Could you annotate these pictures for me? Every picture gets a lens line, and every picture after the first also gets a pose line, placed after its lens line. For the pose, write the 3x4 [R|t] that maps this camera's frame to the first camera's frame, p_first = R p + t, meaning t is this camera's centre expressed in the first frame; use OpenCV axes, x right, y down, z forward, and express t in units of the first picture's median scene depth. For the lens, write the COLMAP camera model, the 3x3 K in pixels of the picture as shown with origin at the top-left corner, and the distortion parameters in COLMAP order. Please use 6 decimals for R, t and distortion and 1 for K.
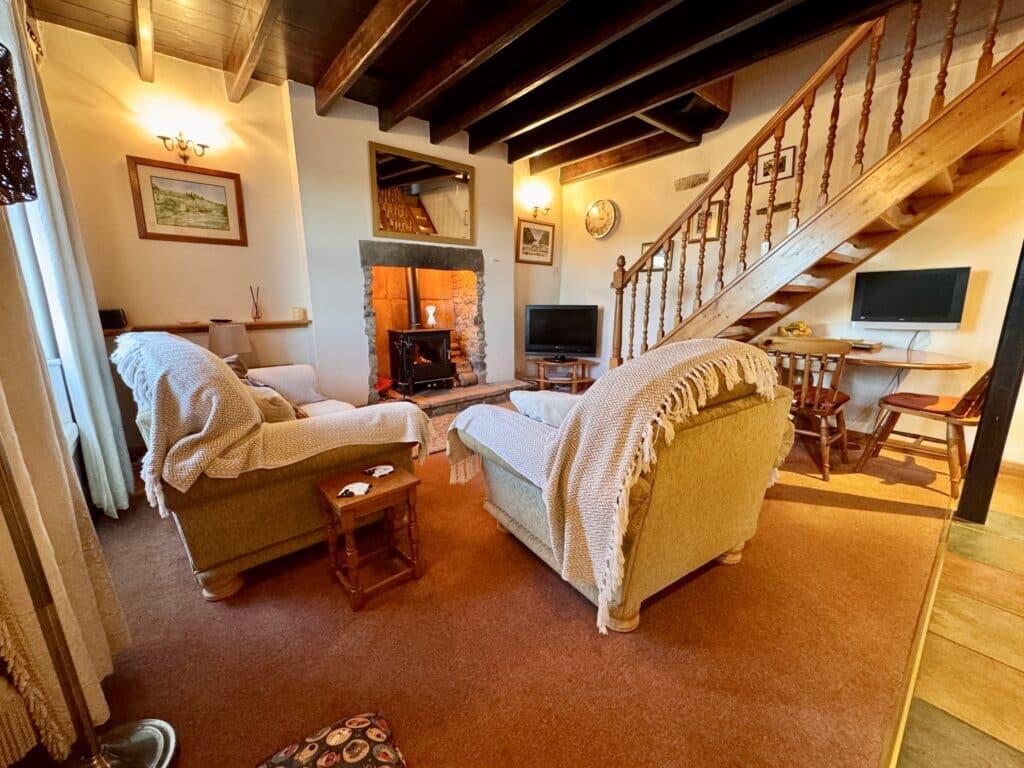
lens RADIAL K [[412.6, 0, 512.0], [0, 412.6, 384.0], [0, 0, 1]] dist [-0.000470, -0.000077]
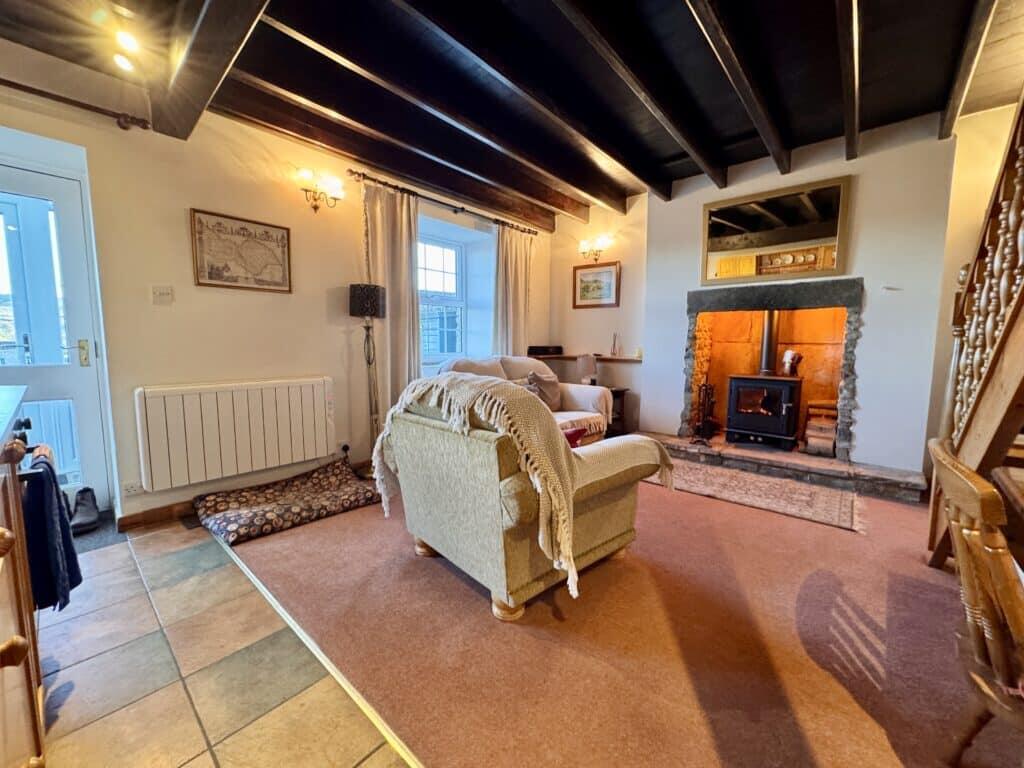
lens RADIAL K [[412.6, 0, 512.0], [0, 412.6, 384.0], [0, 0, 1]] dist [-0.000470, -0.000077]
pose [[0.145992, 0.098858, -0.984334, 0.663386], [-0.215267, 0.974327, 0.065926, -0.064297], [0.965581, 0.202270, 0.163525, 0.366790]]
